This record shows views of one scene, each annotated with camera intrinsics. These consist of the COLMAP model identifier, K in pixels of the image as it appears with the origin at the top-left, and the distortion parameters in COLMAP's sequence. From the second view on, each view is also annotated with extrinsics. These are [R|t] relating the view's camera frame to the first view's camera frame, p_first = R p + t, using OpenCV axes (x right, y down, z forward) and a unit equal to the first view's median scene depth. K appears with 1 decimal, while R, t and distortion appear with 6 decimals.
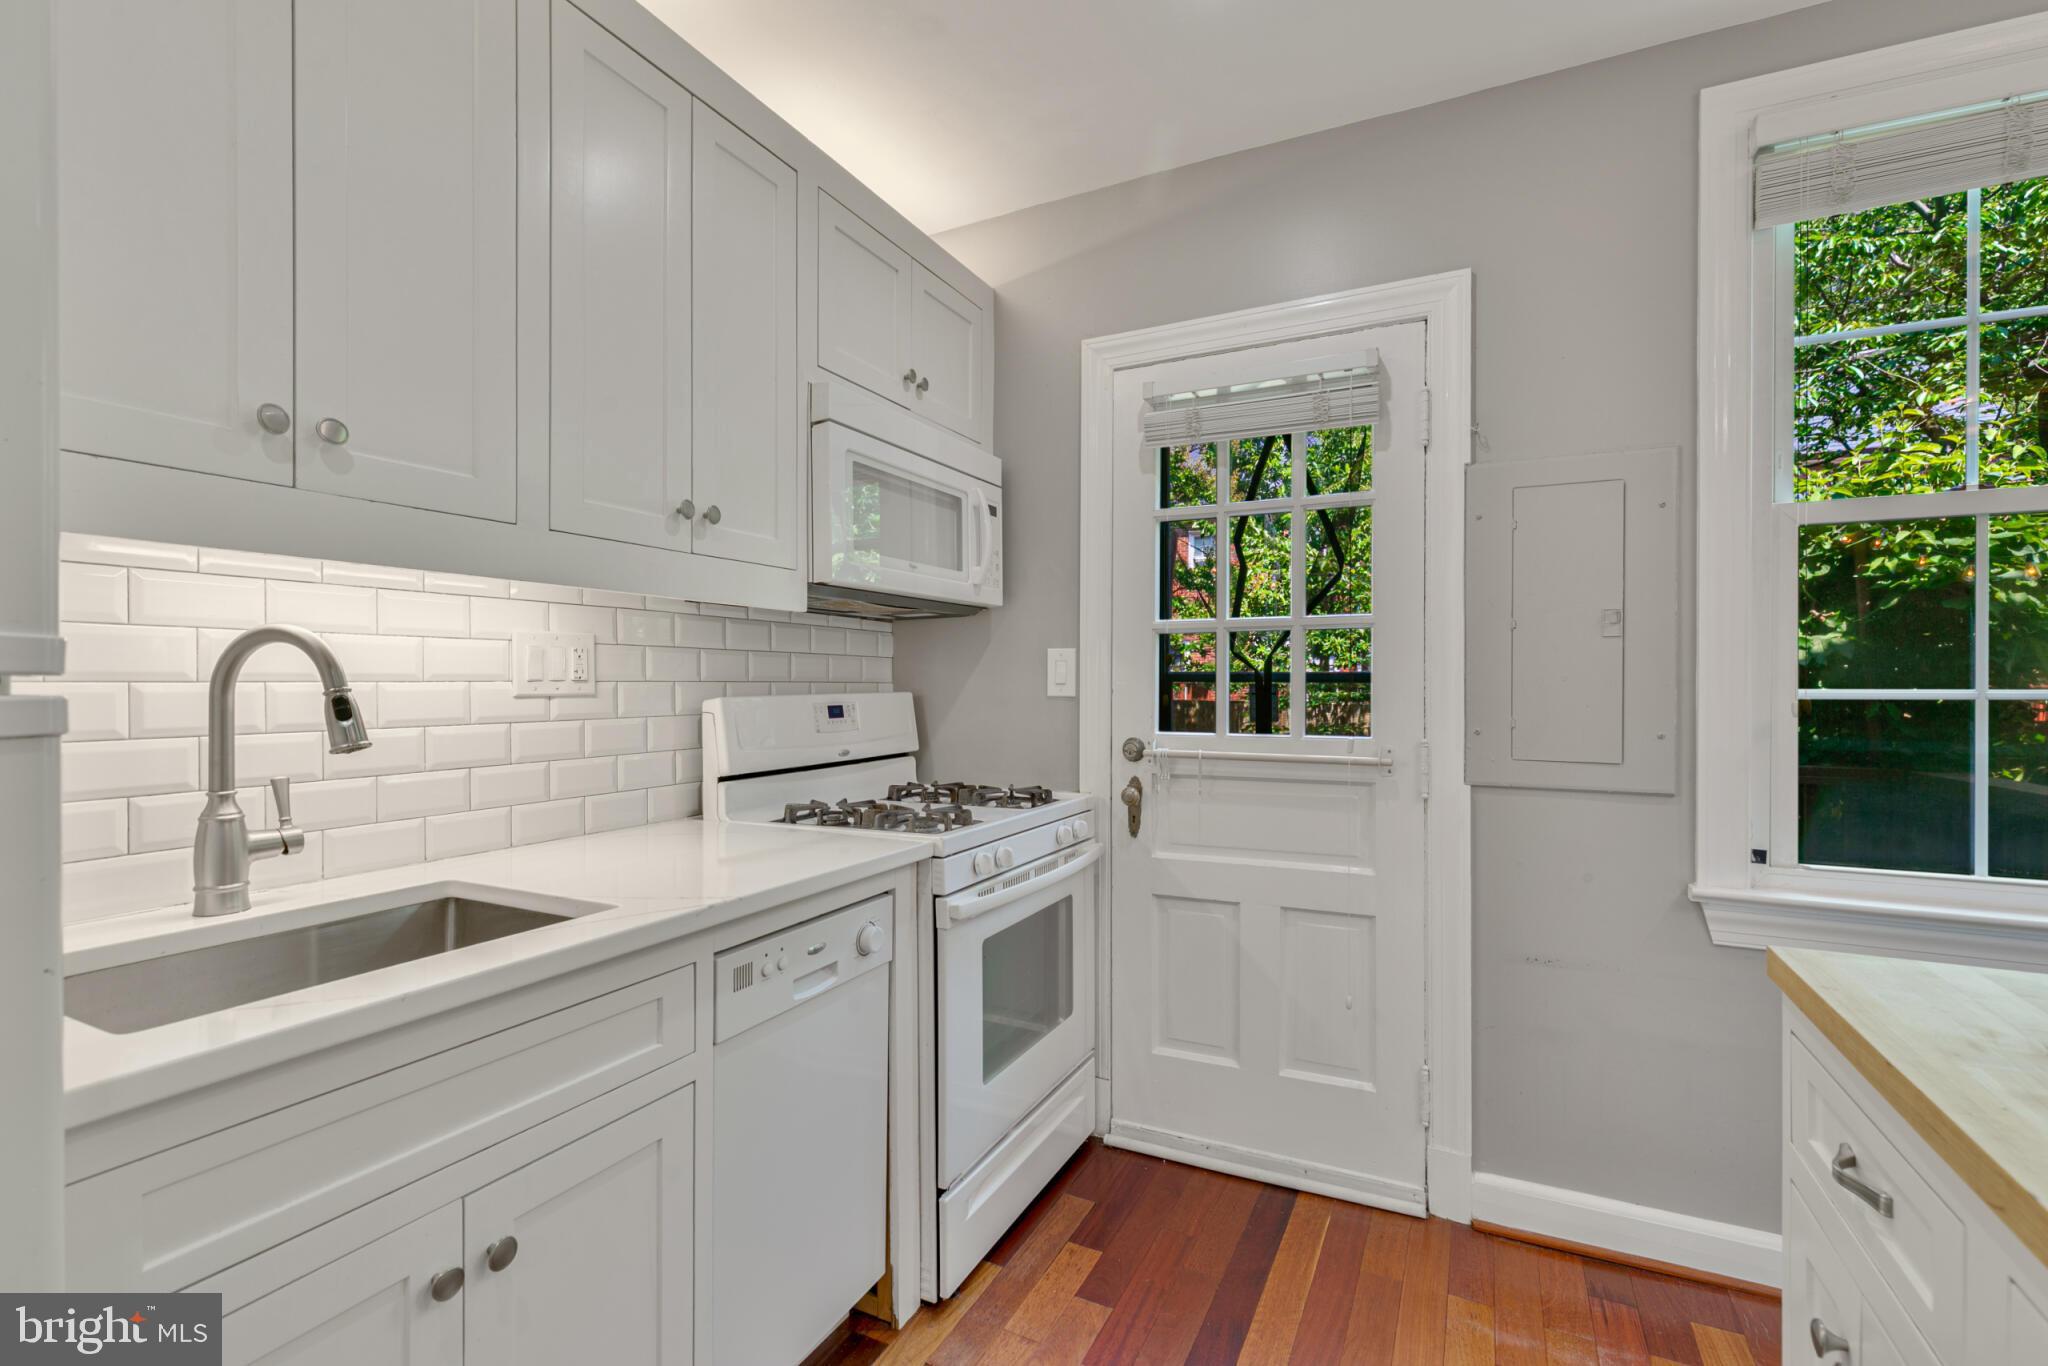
lens RADIAL K [[915.9, 0, 1022.4], [0, 915.9, 686.0], [0, 0, 1]] dist [0.007489, -0.002769]
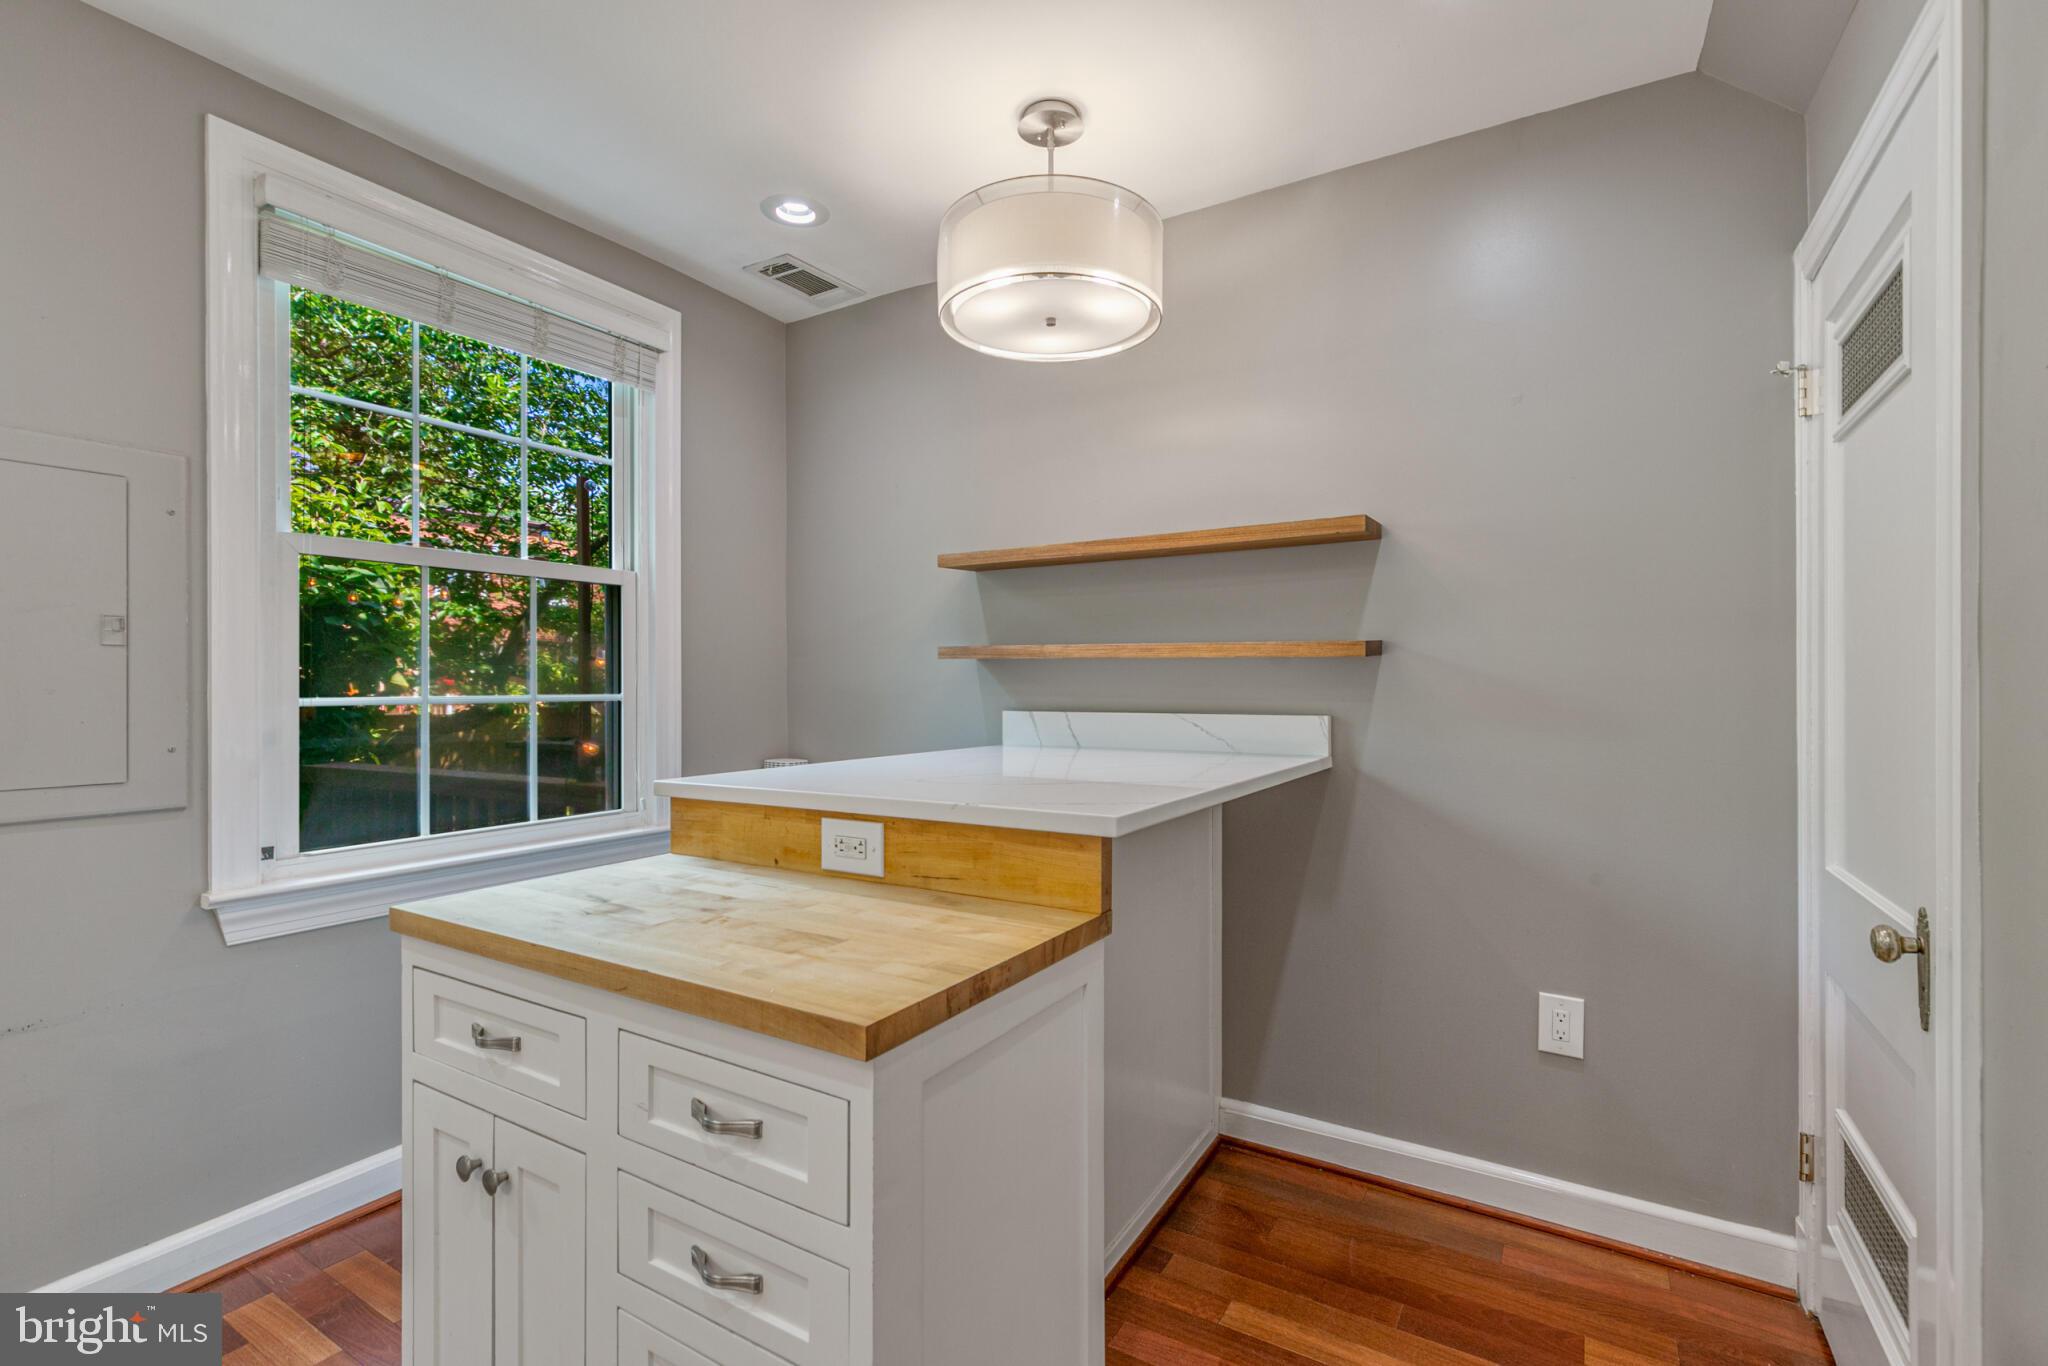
lens RADIAL K [[915.9, 0, 1022.4], [0, 915.9, 686.0], [0, 0, 1]] dist [0.007489, -0.002769]
pose [[0.089900, -0.005145, 0.995937, -0.198970], [0.006337, 0.999969, 0.004594, -0.011627], [-0.995931, 0.005898, 0.089930, 0.010823]]
